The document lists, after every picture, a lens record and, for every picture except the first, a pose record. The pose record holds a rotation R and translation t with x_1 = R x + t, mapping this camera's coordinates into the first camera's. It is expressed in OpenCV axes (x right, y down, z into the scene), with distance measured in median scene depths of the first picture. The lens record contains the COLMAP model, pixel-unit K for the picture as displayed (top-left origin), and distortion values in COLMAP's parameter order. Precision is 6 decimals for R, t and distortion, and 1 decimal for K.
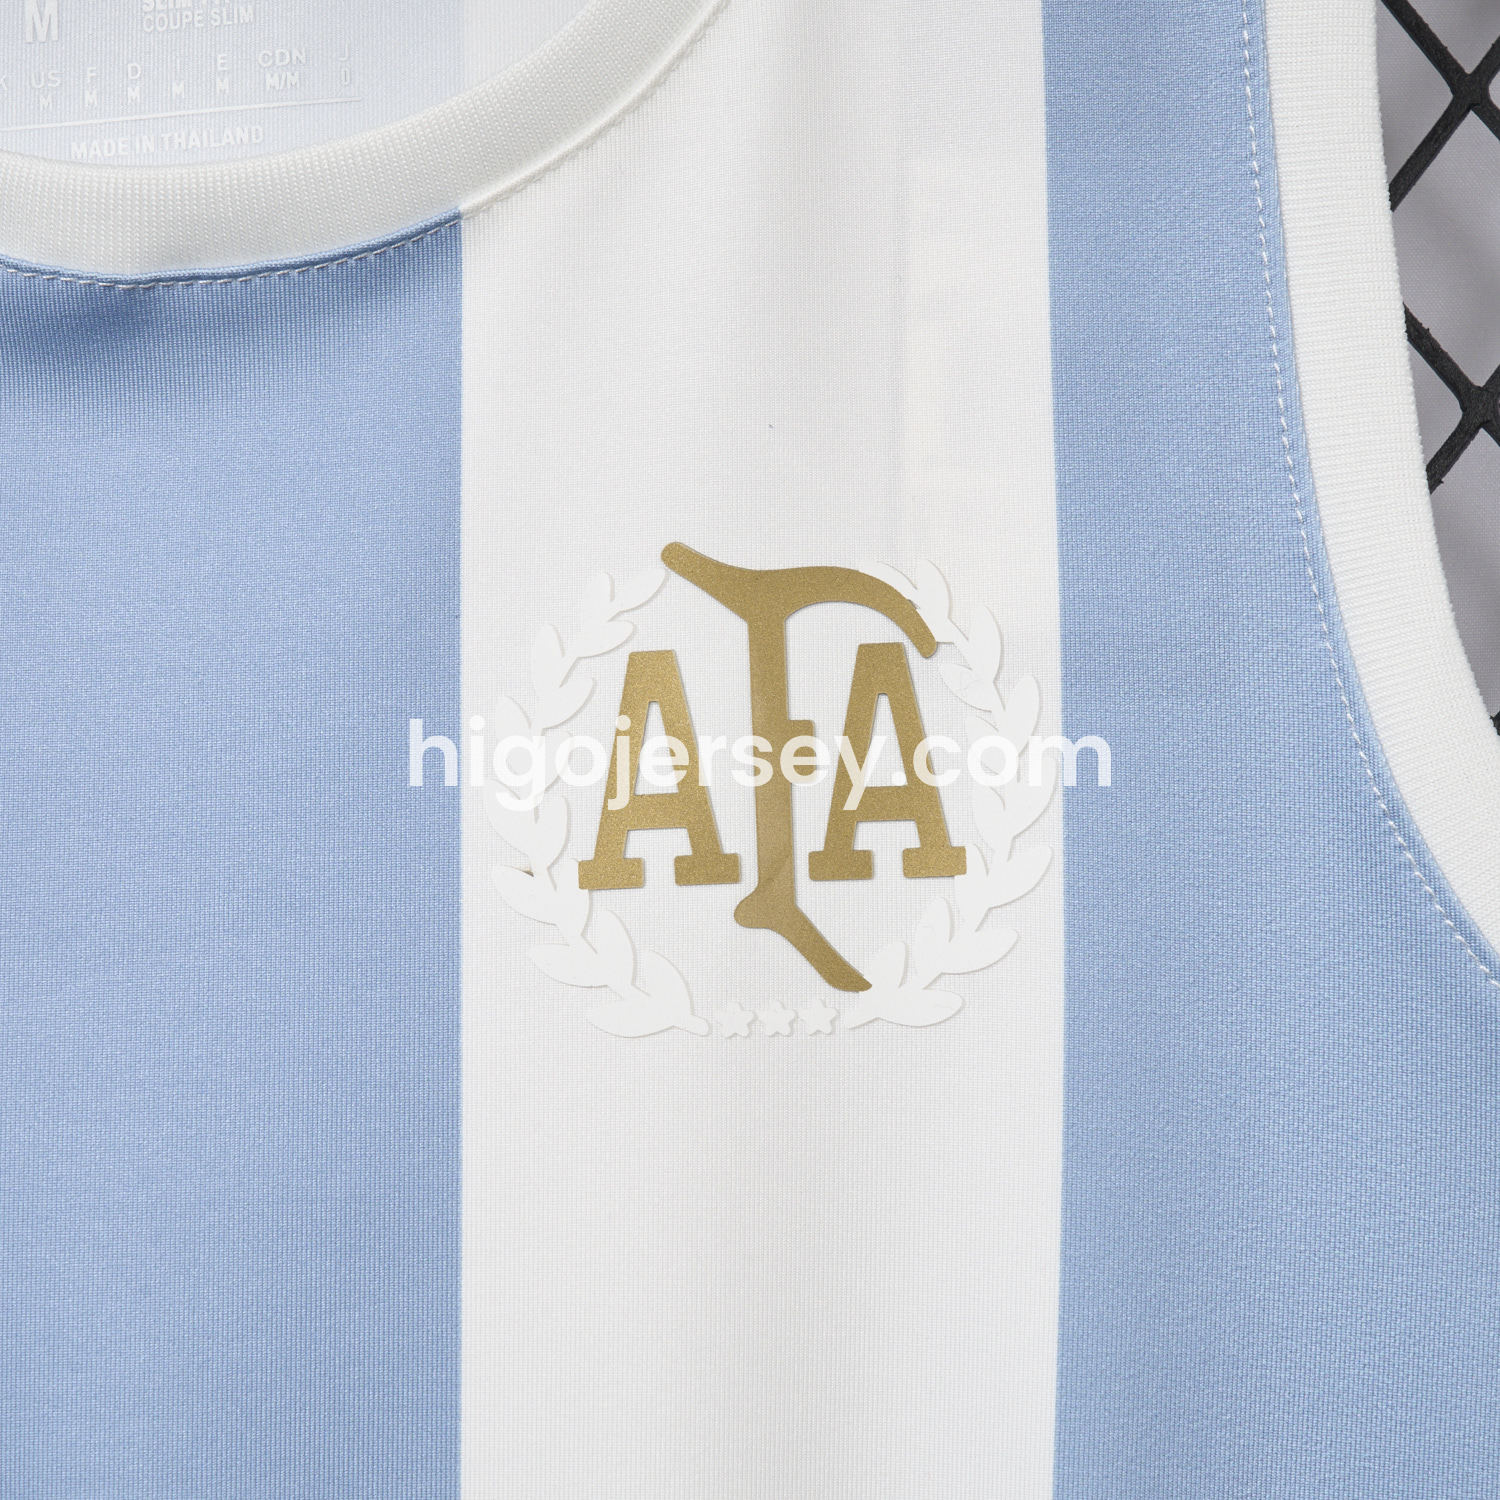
lens RADIAL K [[4606.2, 0, 738.3], [0, 4606.2, 661.2], [0, 0, 1]] dist [0.061475, 0.000000]
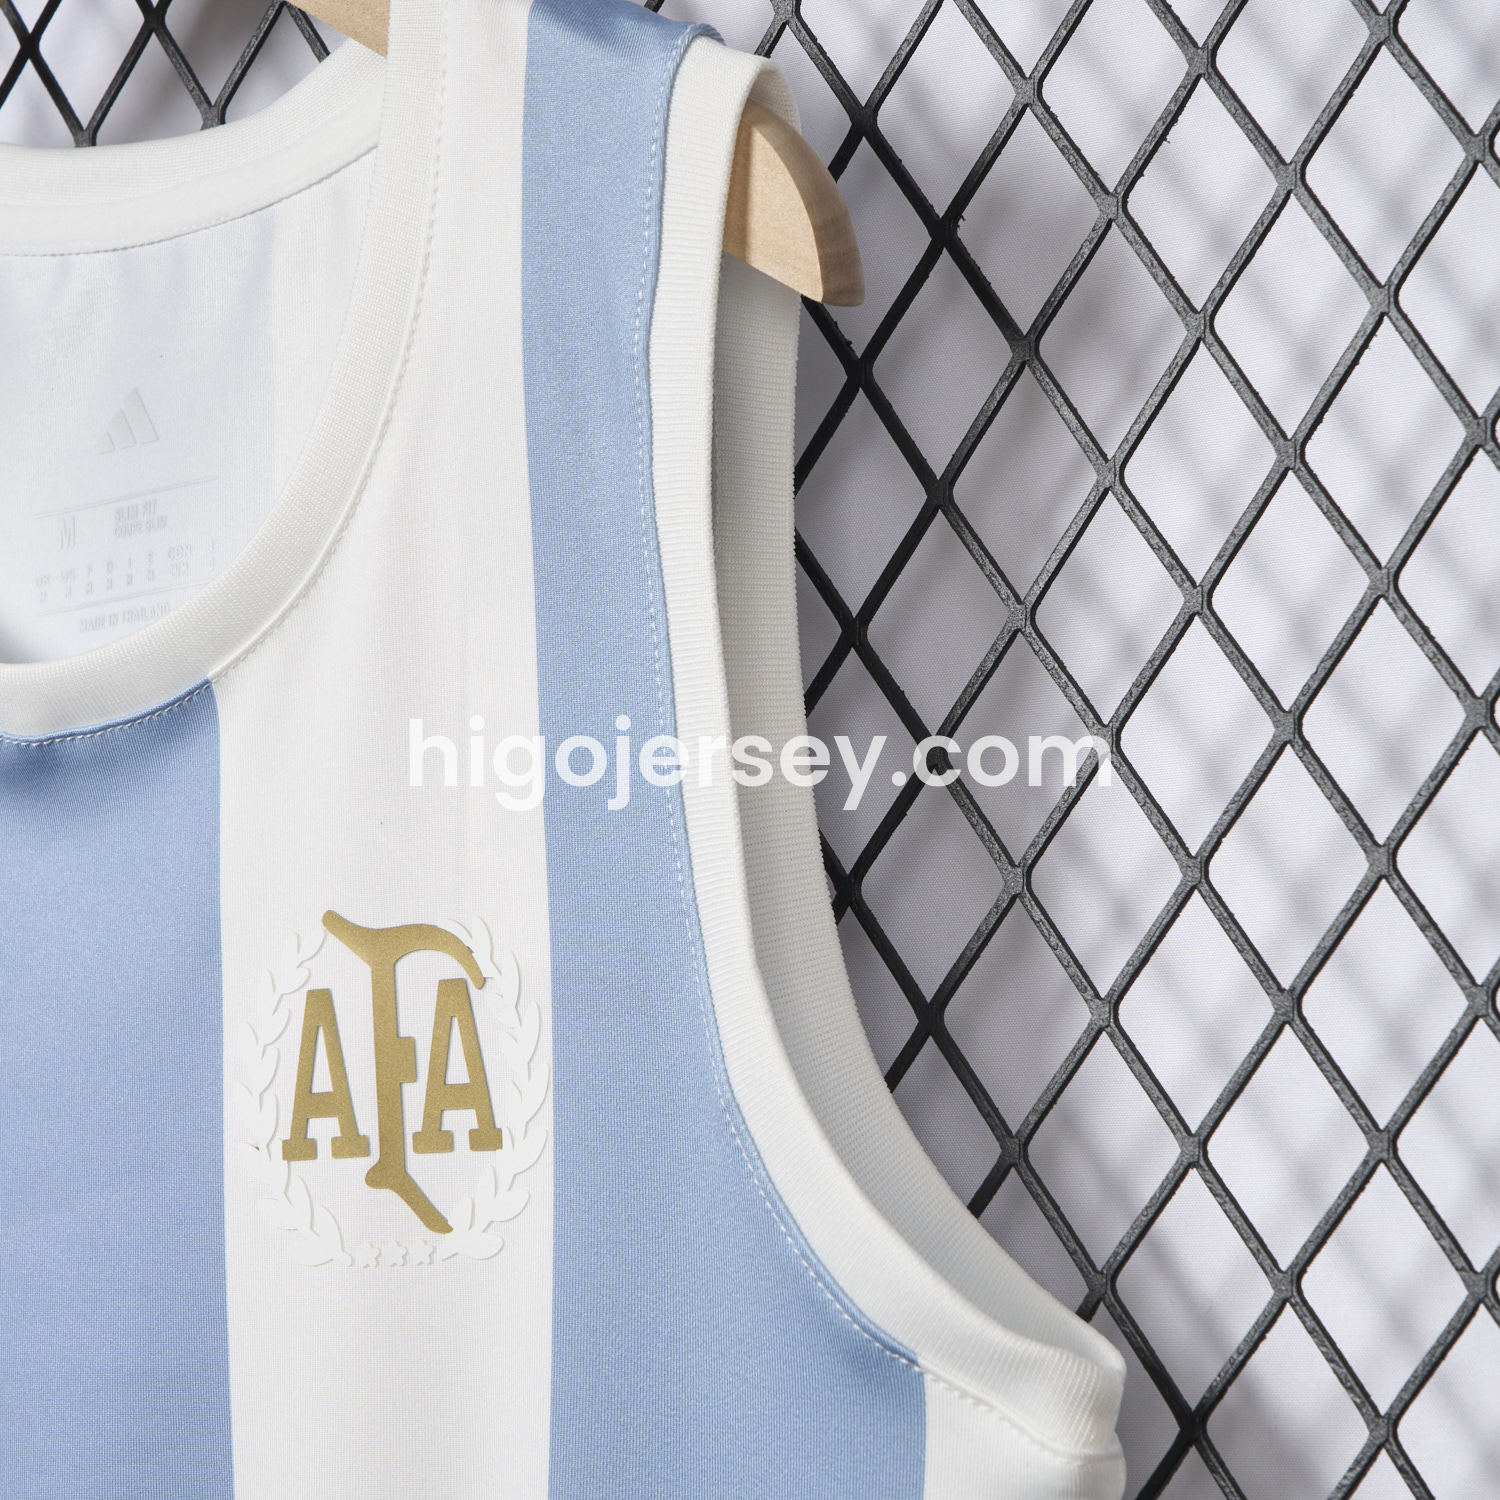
lens RADIAL K [[4606.2, 0, 761.4], [0, 4606.2, 664.9], [0, 0, 1]] dist [0.061475, 0.000000]
pose [[0.817030, -0.056976, -0.573774, 0.906115], [0.103613, 0.993415, 0.048894, -0.155662], [0.567210, -0.099398, 0.817553, -0.063984]]
